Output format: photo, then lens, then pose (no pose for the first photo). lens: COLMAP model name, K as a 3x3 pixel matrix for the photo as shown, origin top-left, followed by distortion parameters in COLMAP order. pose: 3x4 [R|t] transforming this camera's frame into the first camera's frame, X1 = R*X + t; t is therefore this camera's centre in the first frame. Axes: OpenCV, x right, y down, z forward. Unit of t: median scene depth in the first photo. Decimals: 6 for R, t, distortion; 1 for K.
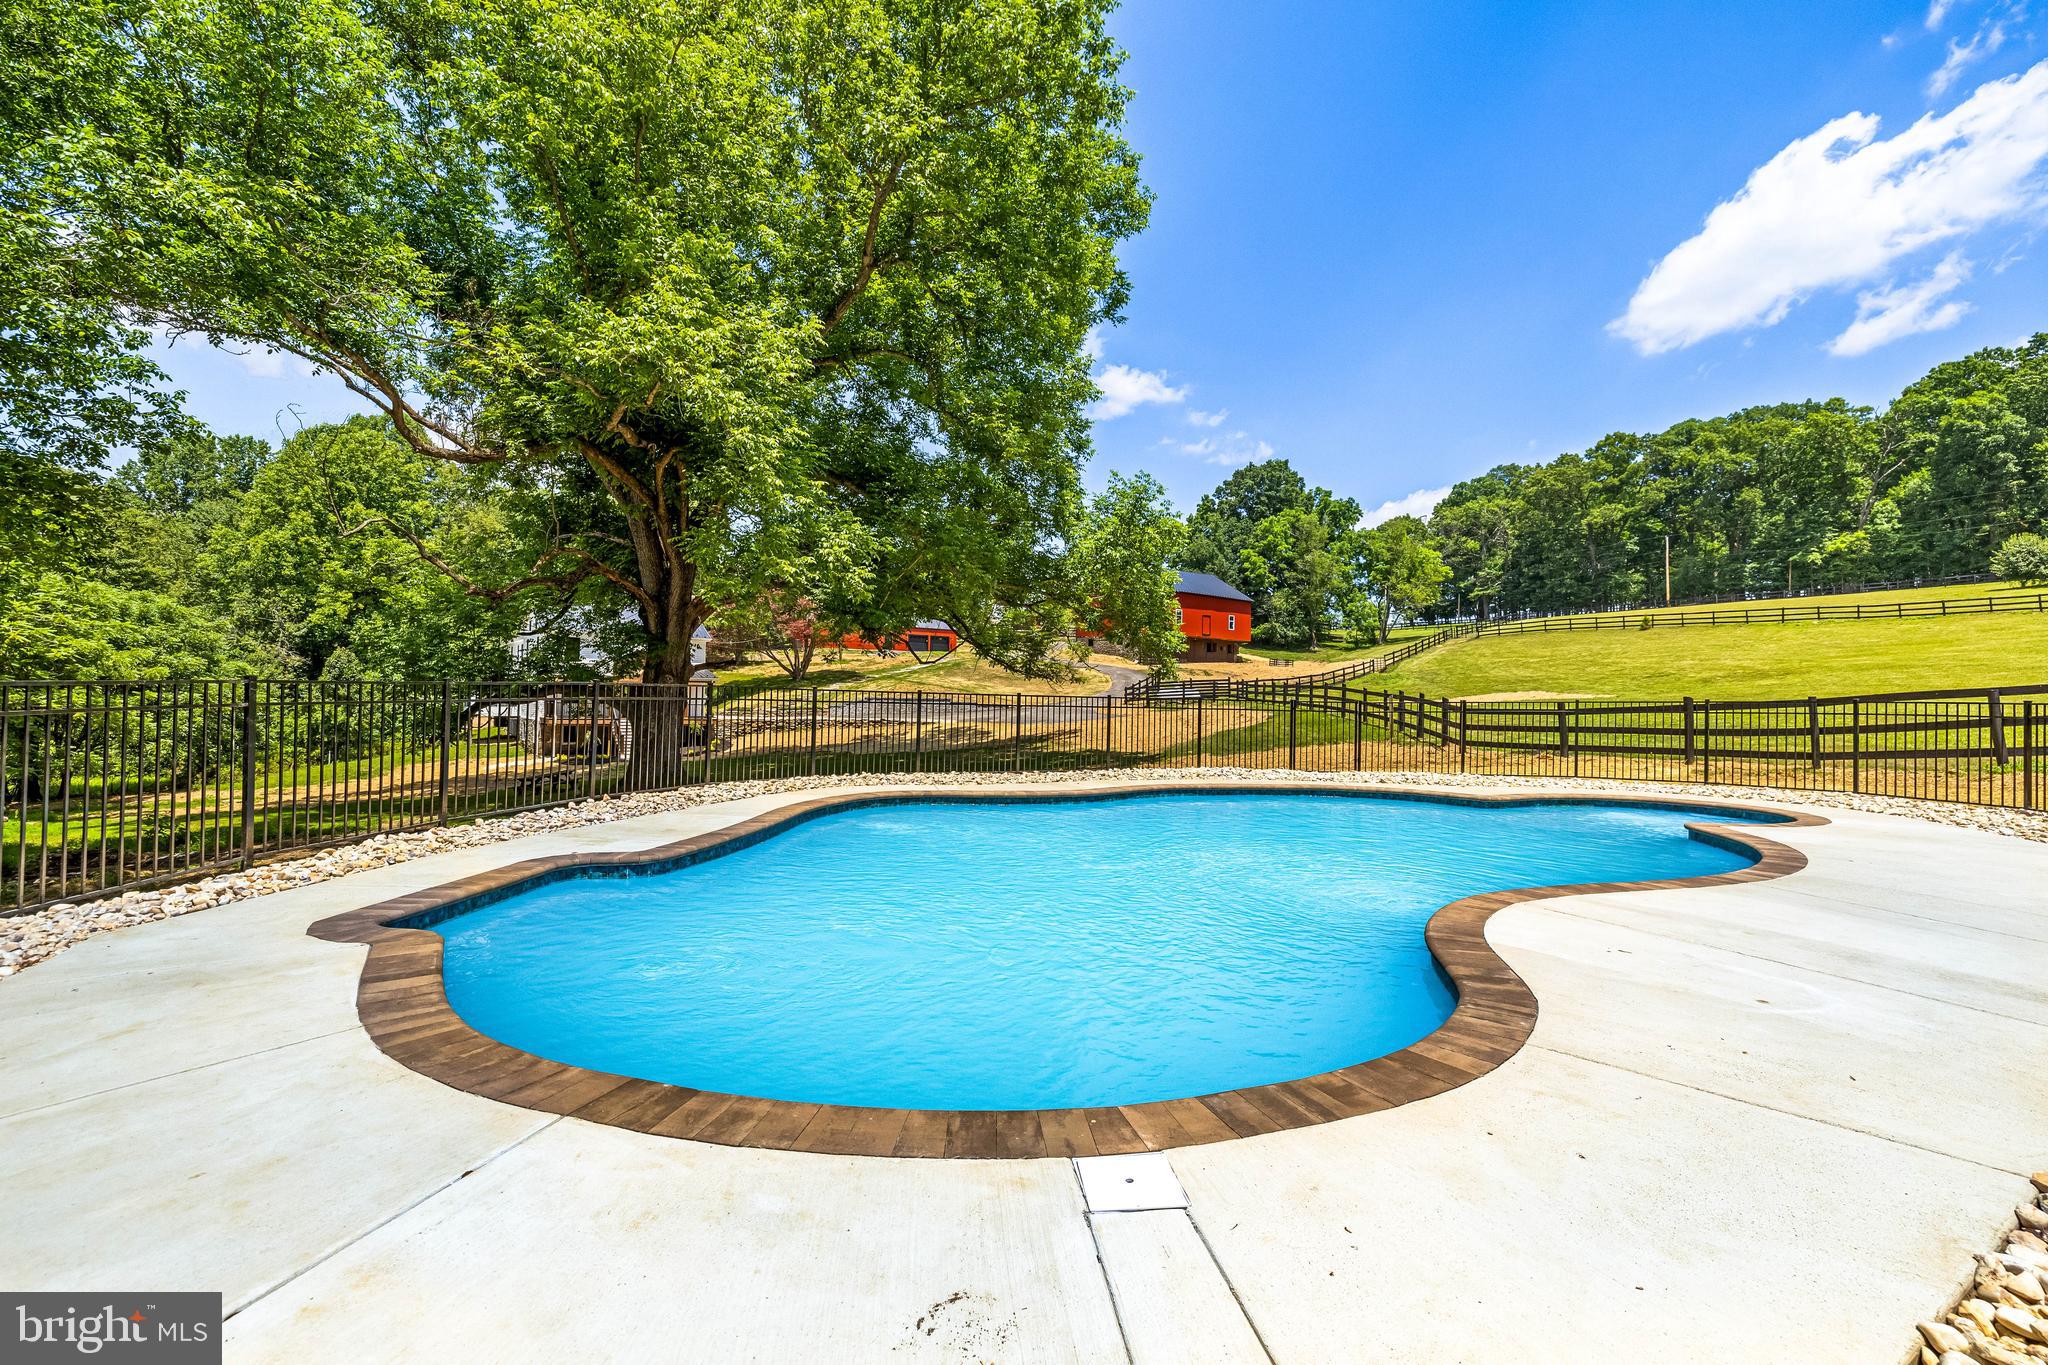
lens RADIAL K [[872.9, 0, 1025.6], [0, 872.9, 681.3], [0, 0, 1]] dist [0.004014, 0.000077]
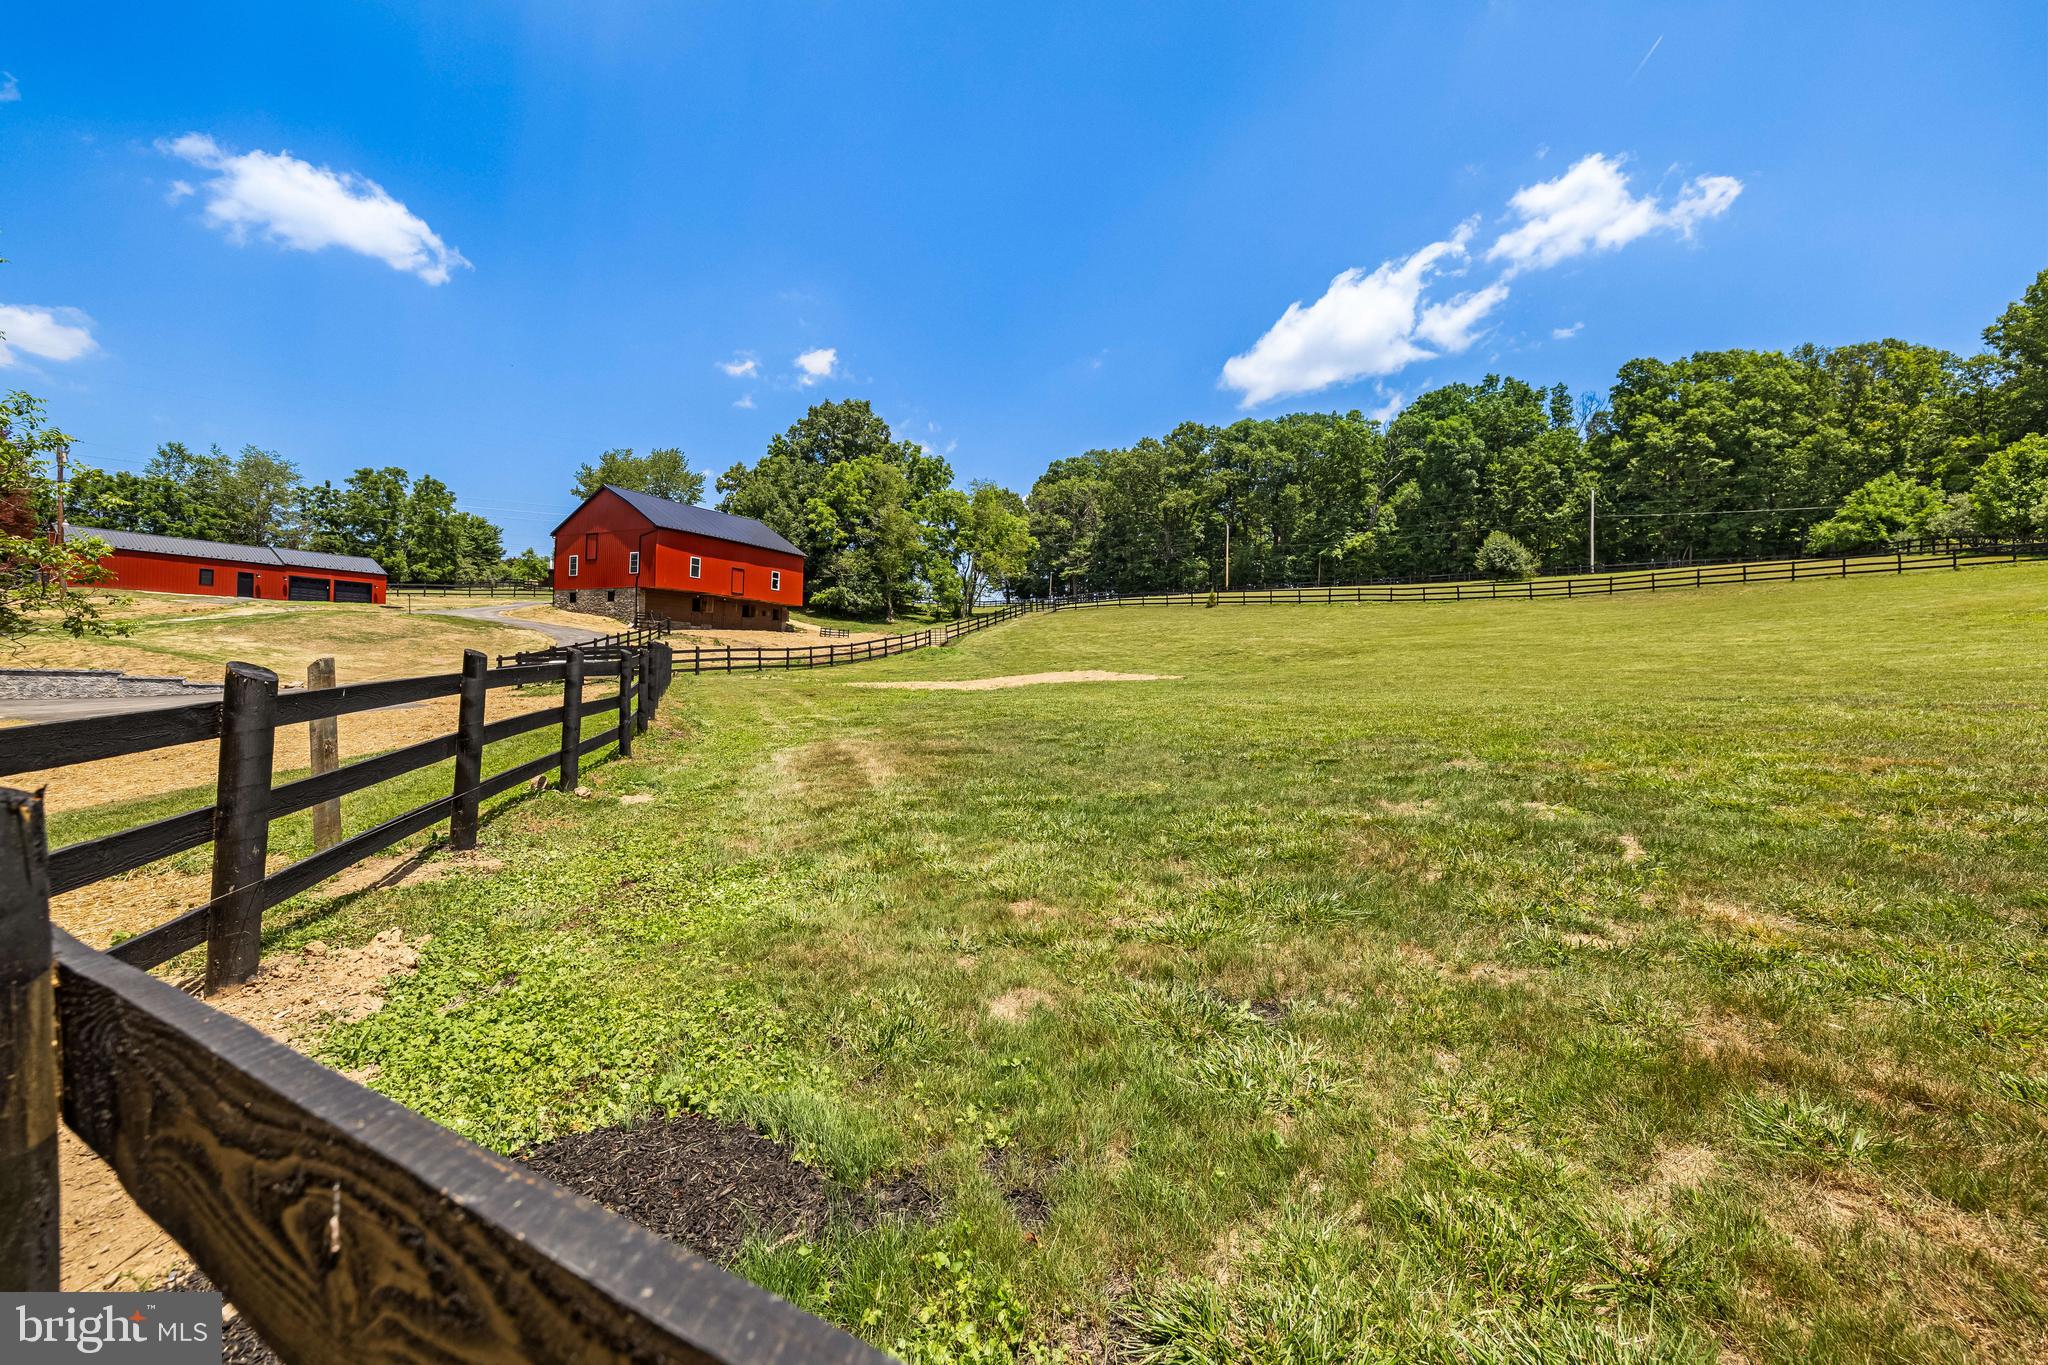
lens RADIAL K [[872.9, 0, 1023.4], [0, 872.9, 684.2], [0, 0, 1]] dist [0.004014, 0.000077]
pose [[0.916066, 0.004819, 0.400999, 0.097895], [-0.016192, 0.999557, 0.024979, 0.002175], [-0.400701, -0.029375, 0.915738, 0.144631]]
